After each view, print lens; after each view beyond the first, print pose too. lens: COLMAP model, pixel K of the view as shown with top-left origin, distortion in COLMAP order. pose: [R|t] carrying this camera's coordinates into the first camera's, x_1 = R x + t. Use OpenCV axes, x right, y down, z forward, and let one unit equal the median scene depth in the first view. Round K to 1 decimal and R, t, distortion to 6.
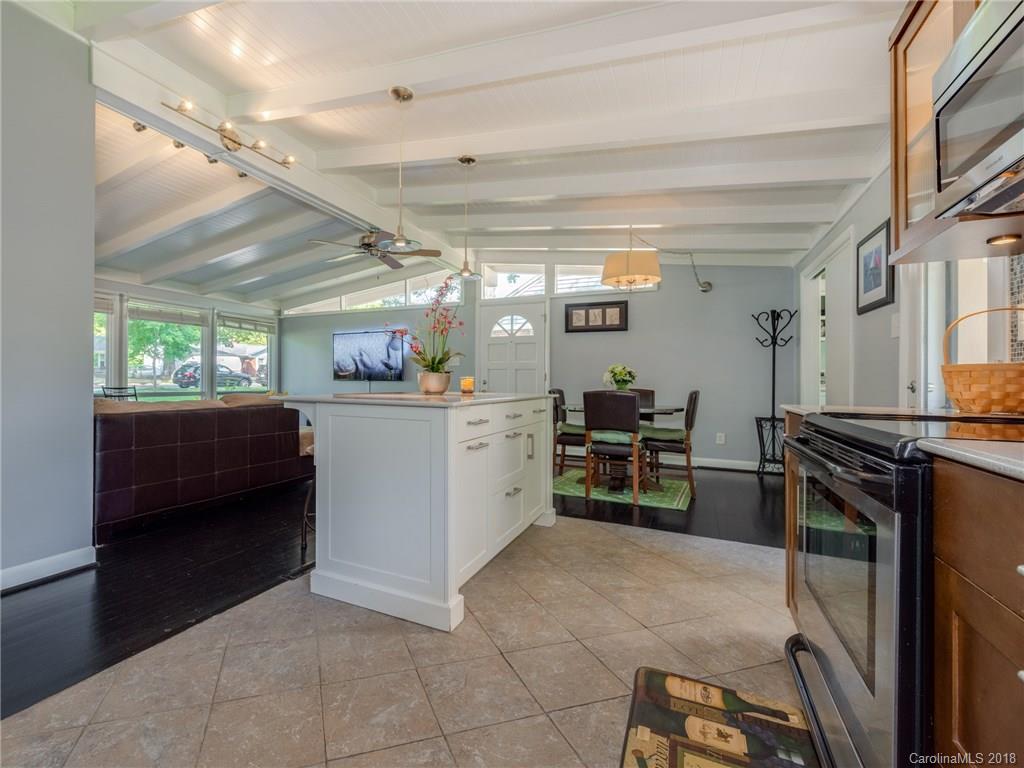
lens RADIAL K [[487.7, 0, 510.9], [0, 487.7, 380.7], [0, 0, 1]] dist [-0.031697, -0.000923]
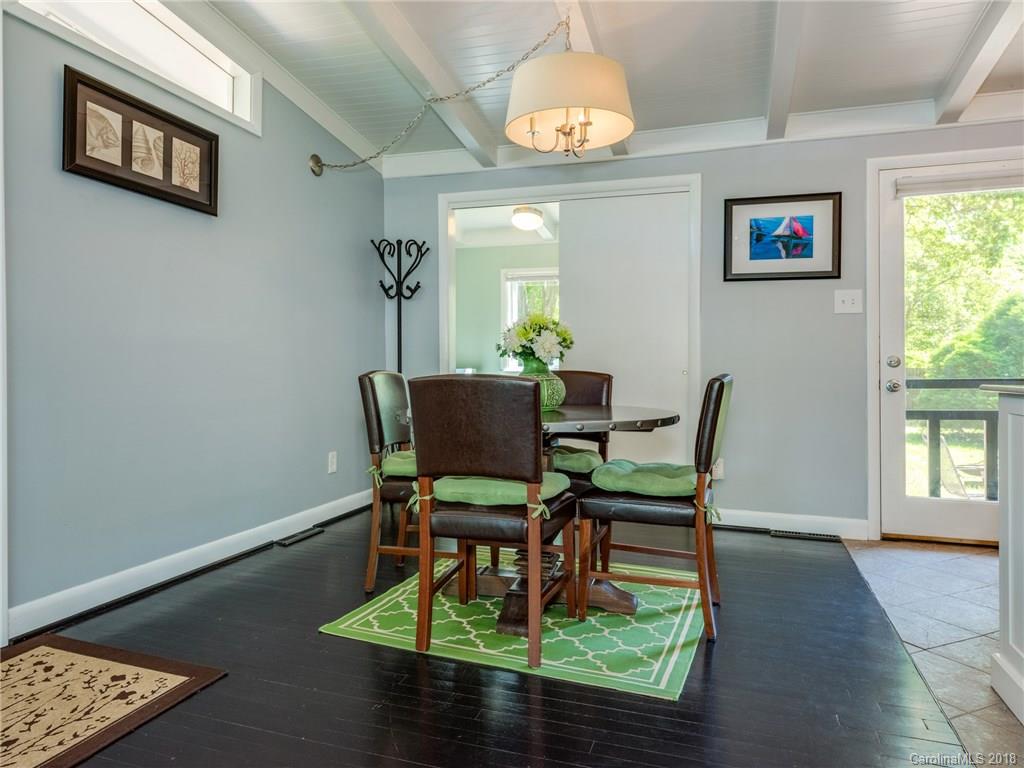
lens RADIAL K [[652.2, 0, 469.7], [0, 652.2, 363.2], [0, 0, 1]] dist [0.000904, -0.001790]
pose [[0.017012, -0.010254, 0.999803, -0.264295], [-0.010906, 0.999886, 0.010441, 0.002444], [-0.999796, -0.011081, 0.016898, 0.812166]]
